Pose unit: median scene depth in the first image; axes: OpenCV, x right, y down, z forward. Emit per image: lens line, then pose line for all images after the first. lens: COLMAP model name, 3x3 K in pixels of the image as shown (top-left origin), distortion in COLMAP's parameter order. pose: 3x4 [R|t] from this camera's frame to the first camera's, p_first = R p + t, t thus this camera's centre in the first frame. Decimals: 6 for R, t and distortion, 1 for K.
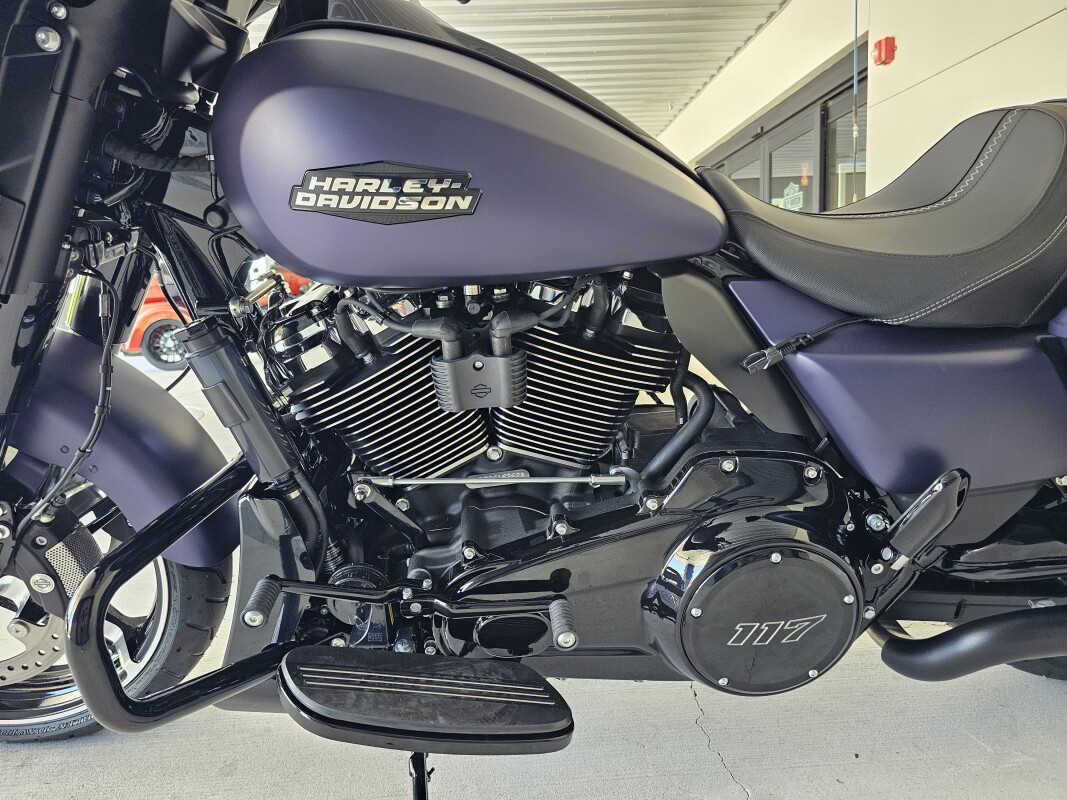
lens RADIAL K [[718.5, 0, 532.3], [0, 718.5, 385.0], [0, 0, 1]] dist [0.006747, -0.000405]
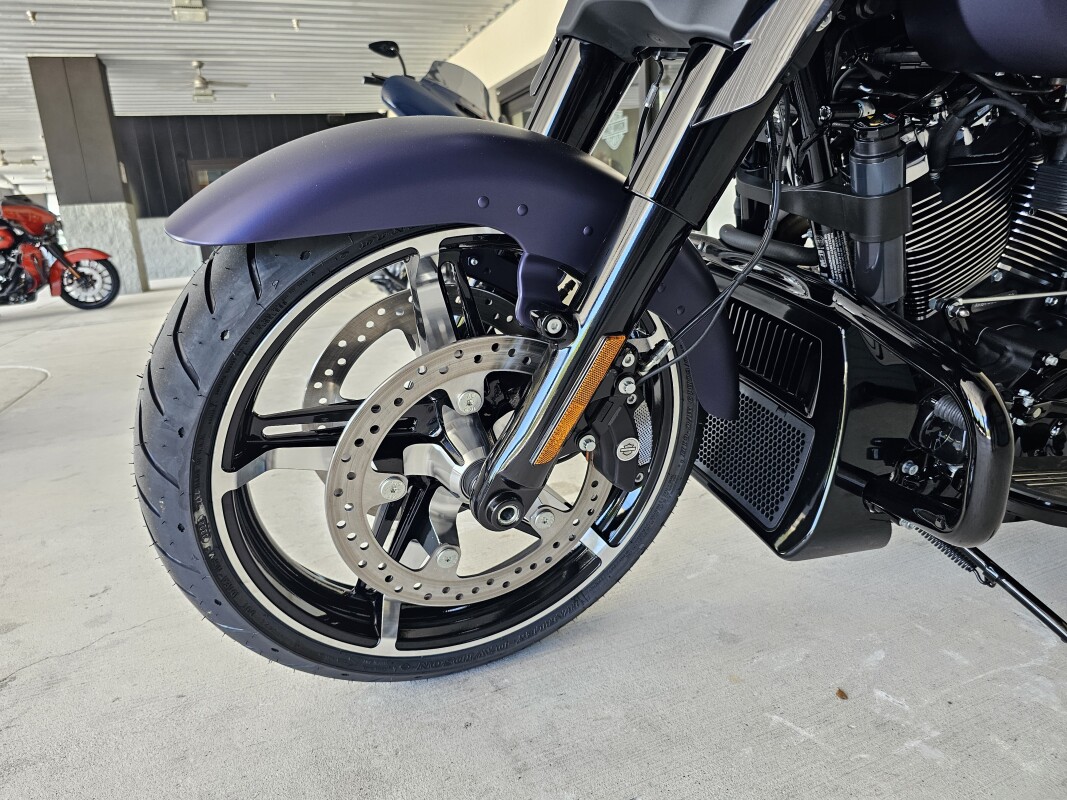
lens RADIAL K [[718.5, 0, 532.3], [0, 718.5, 385.0], [0, 0, 1]] dist [0.006747, -0.000405]
pose [[0.937867, -0.096944, 0.333179, -1.177554], [0.072722, 0.993771, 0.084447, 0.129035], [-0.339290, -0.054971, 0.939074, 0.258327]]
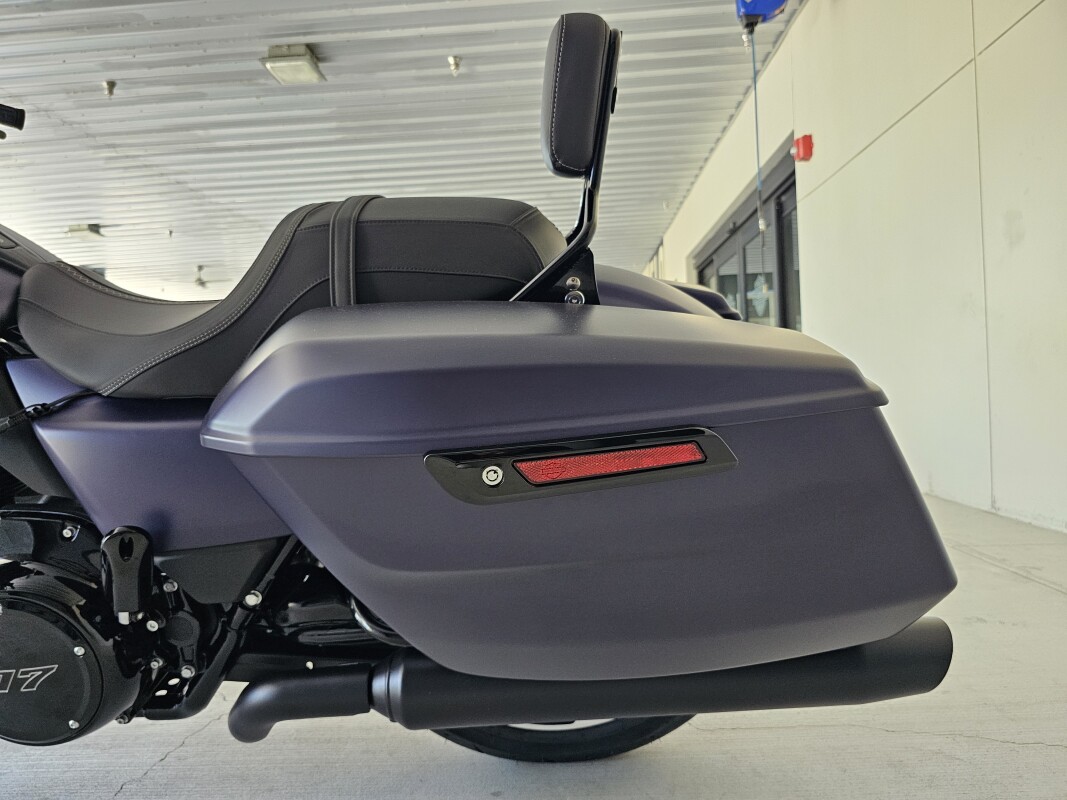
lens RADIAL K [[718.8, 0, 533.5], [0, 718.8, 400.0], [0, 0, 1]] dist [-0.012232, -0.002227]
pose [[0.995849, -0.006449, -0.090789, 1.189358], [-0.003594, 0.993923, -0.110023, 0.038787], [0.090947, 0.109893, 0.989774, -0.031959]]
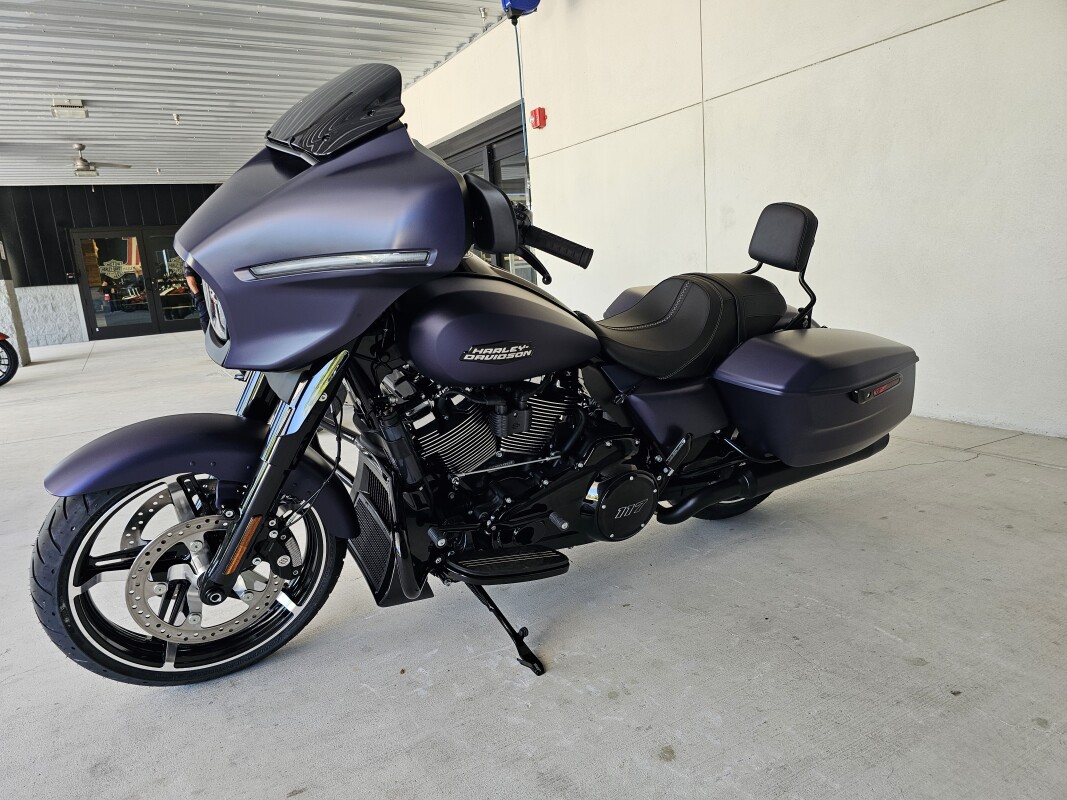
lens RADIAL K [[716.3, 0, 533.5], [0, 716.3, 400.0], [0, 0, 1]] dist [0.002724, -0.001921]
pose [[0.886245, -0.110857, 0.449755, -0.979274], [0.094619, 0.993793, 0.058505, -0.191200], [-0.453449, -0.009295, 0.891234, -0.976630]]
